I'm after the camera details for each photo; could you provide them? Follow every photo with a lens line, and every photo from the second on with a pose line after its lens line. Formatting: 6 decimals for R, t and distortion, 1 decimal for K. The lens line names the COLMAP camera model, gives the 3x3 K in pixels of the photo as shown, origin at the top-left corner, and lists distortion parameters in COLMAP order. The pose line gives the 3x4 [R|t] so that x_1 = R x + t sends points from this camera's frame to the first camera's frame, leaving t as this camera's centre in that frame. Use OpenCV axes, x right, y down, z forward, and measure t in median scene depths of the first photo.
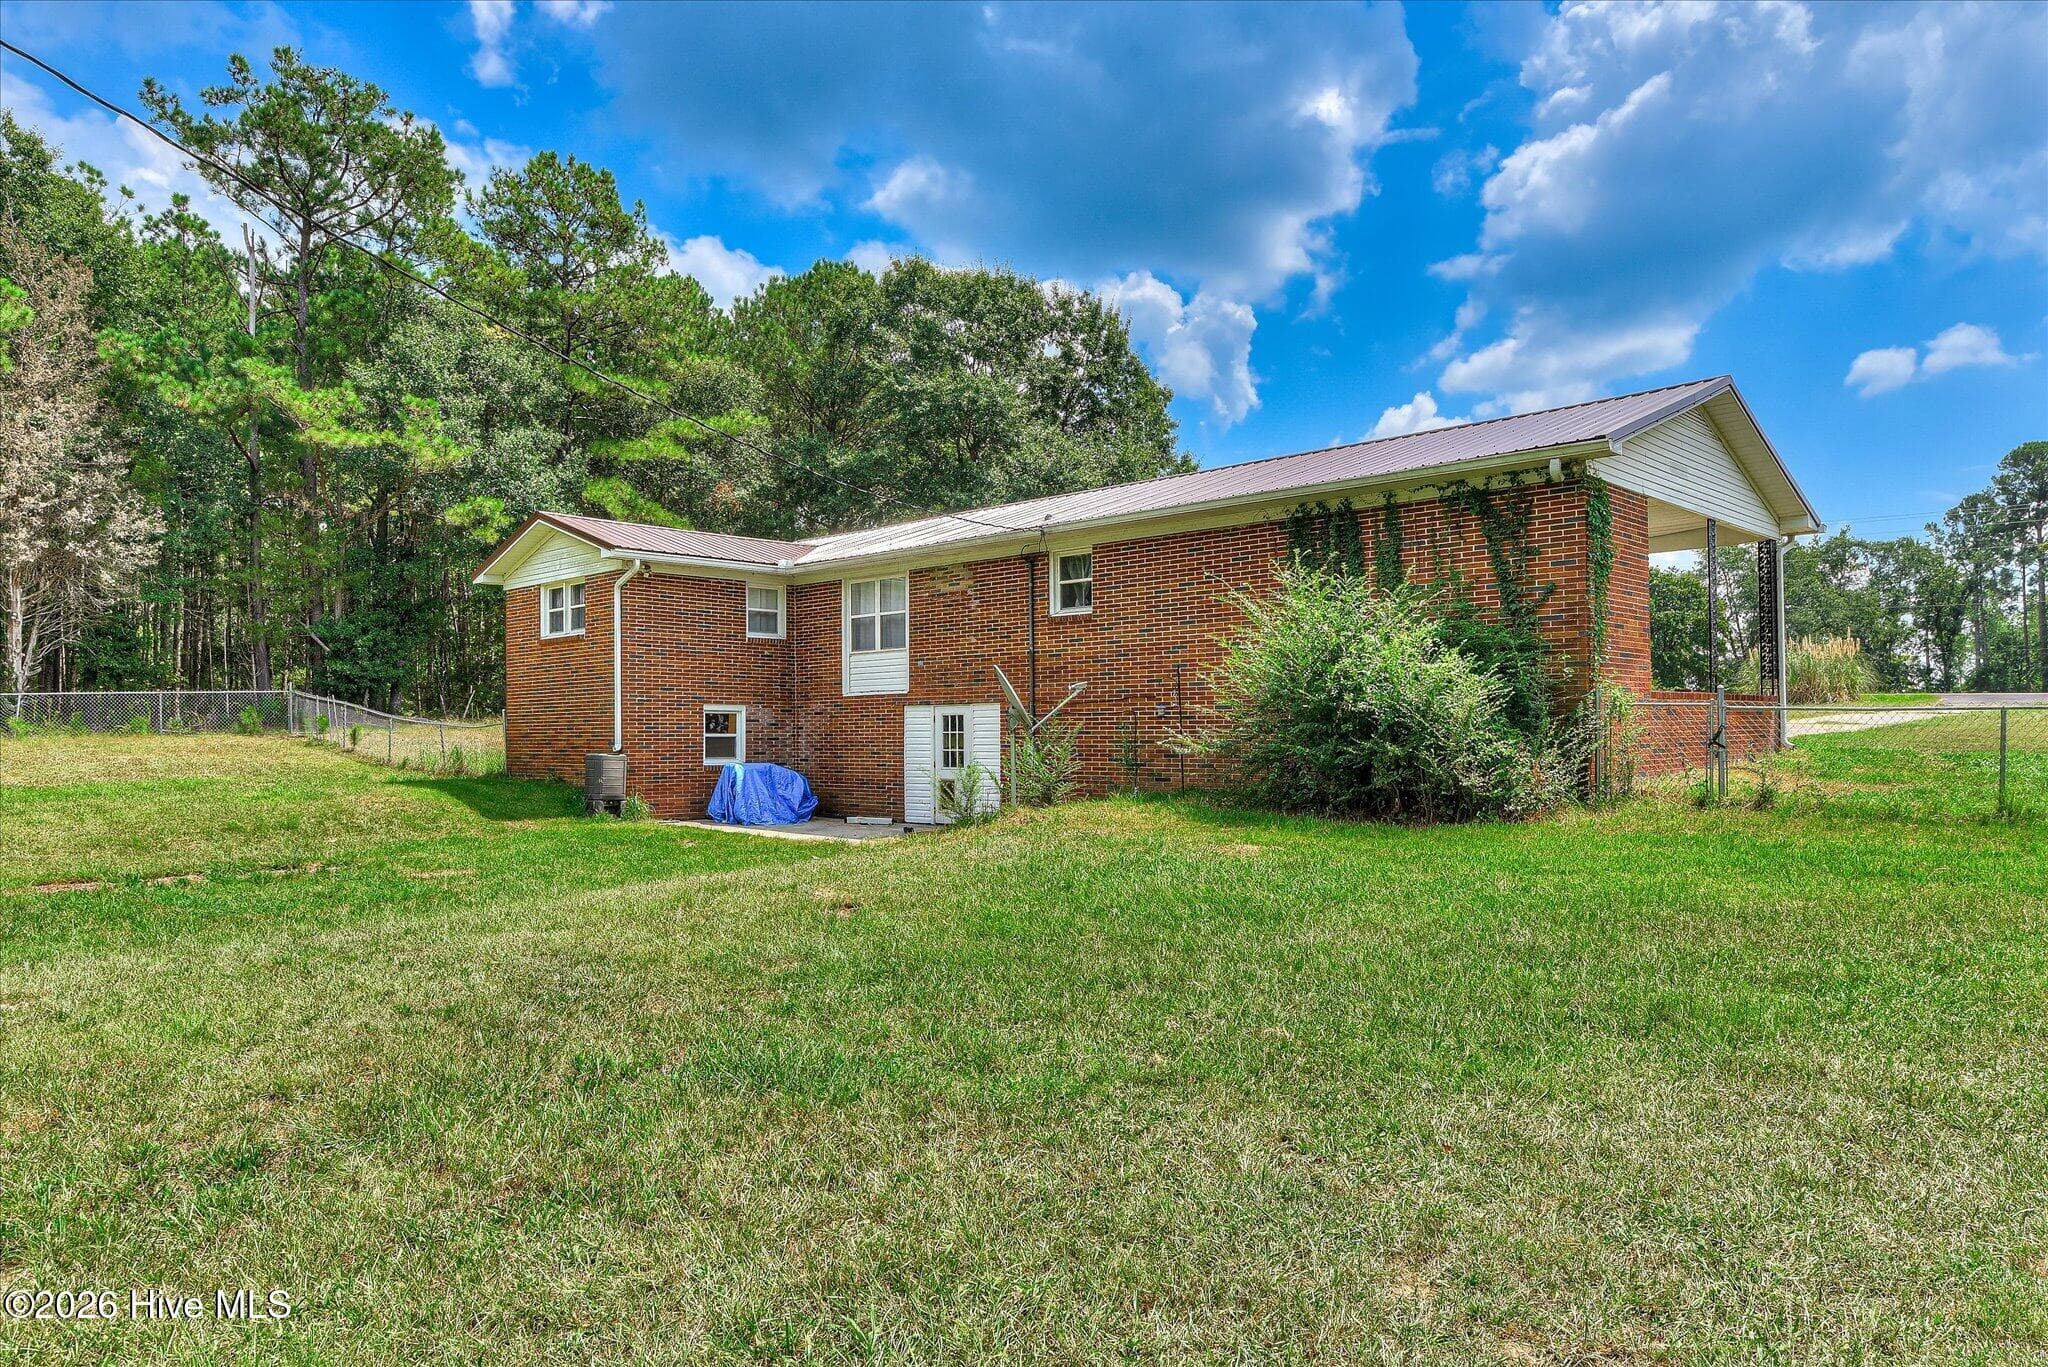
lens RADIAL K [[1274.1, 0, 1026.2], [0, 1274.1, 677.1], [0, 0, 1]] dist [0.021206, -0.030394]
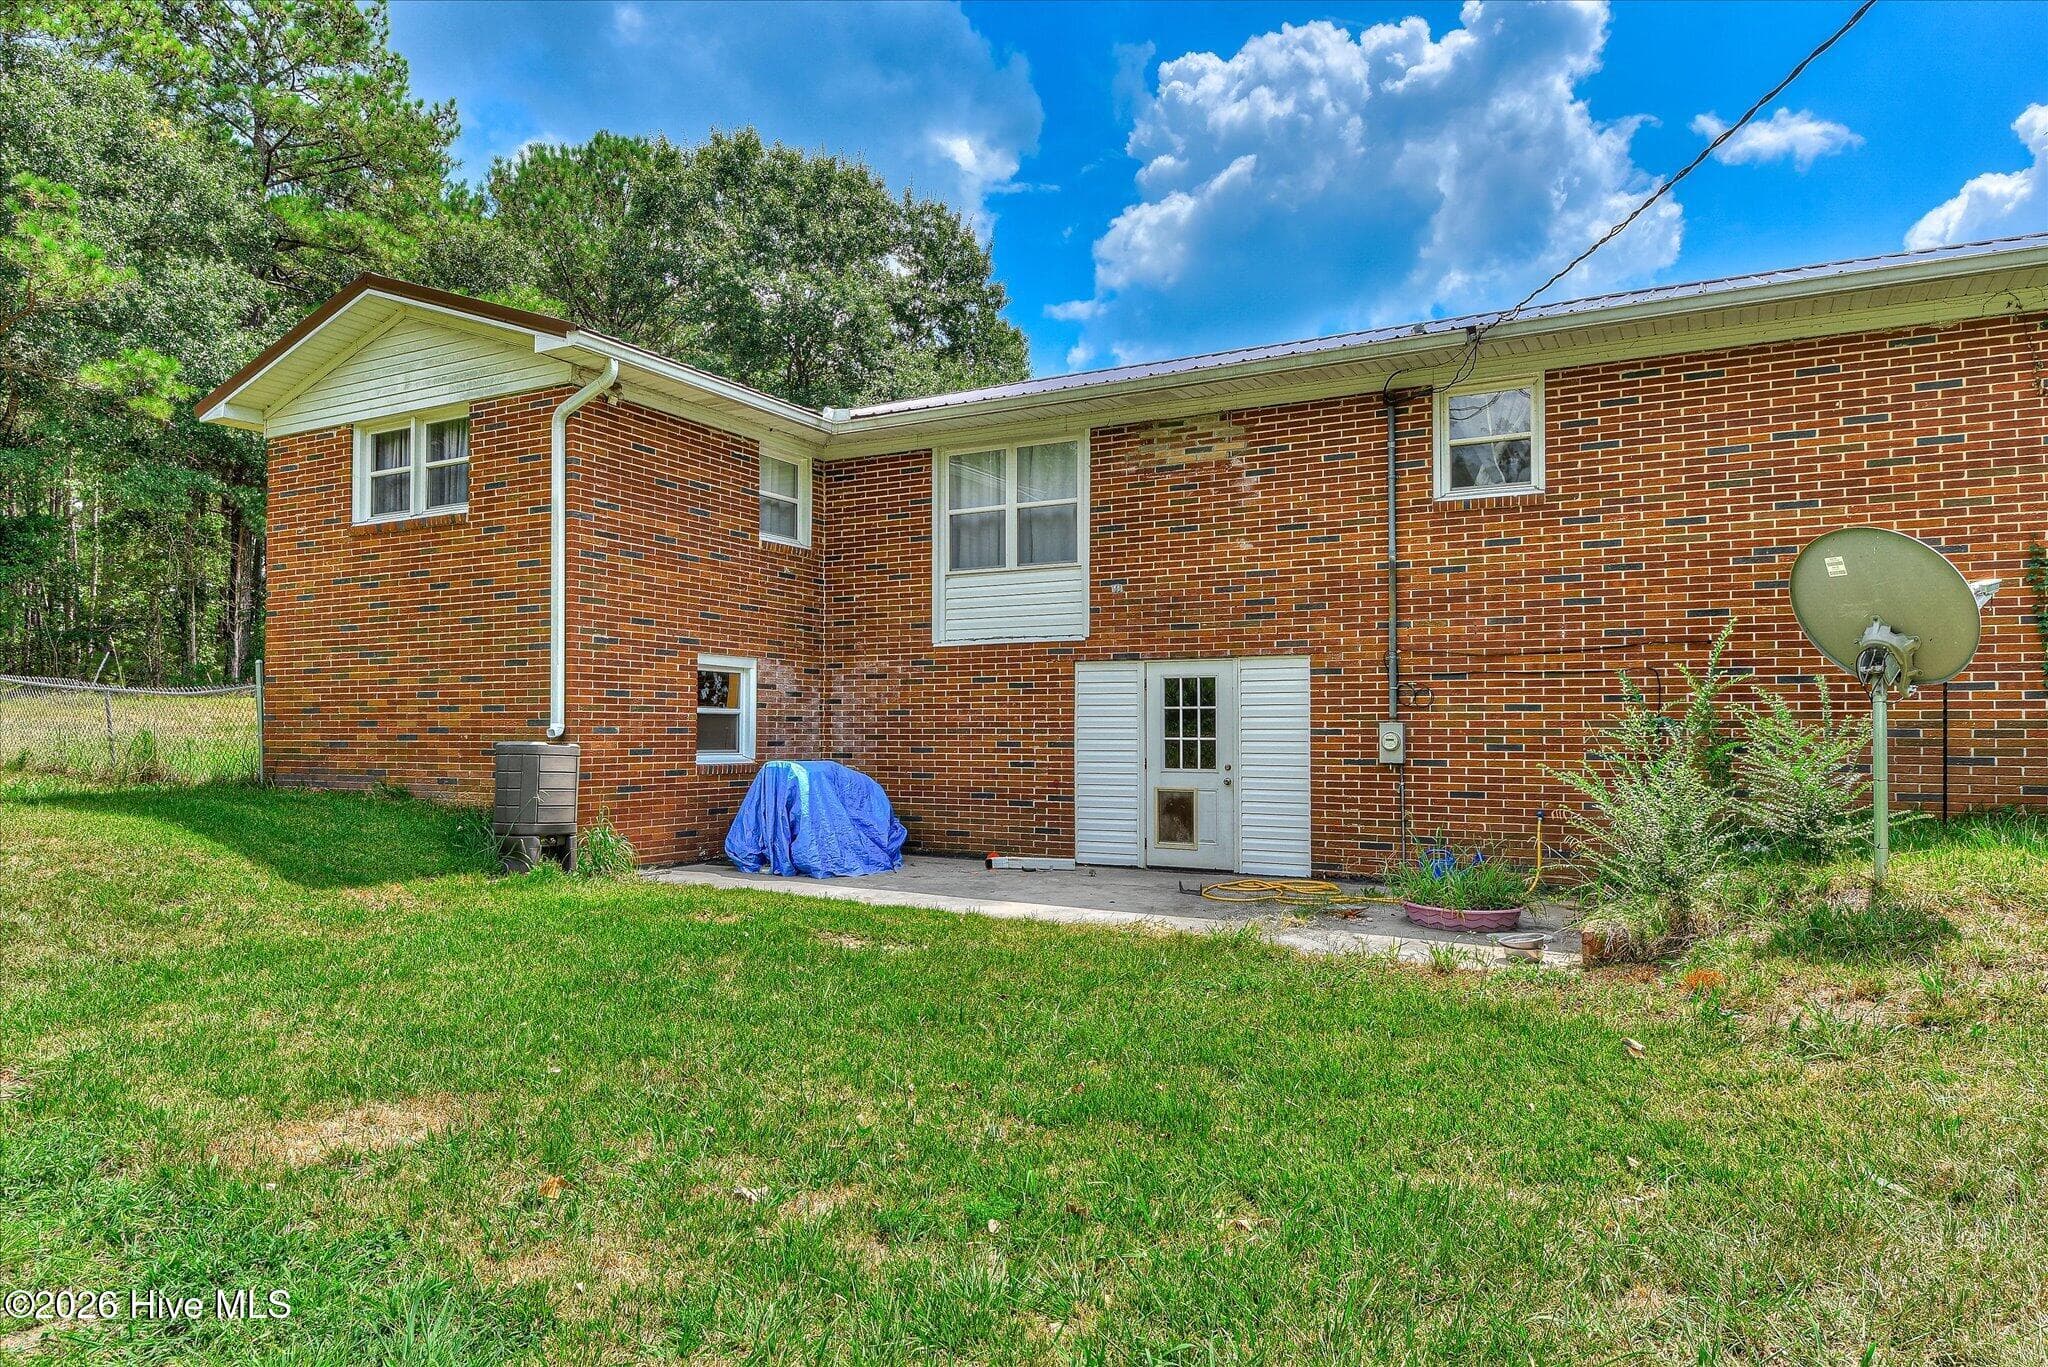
lens RADIAL K [[1218.5, 0, 1018.0], [0, 1218.5, 673.3], [0, 0, 1]] dist [0.020836, -0.028842]
pose [[0.963670, 0.019716, 0.266367, -0.258837], [-0.019114, 0.999806, -0.004852, 0.029731], [-0.266411, -0.000416, 0.963860, 0.455992]]
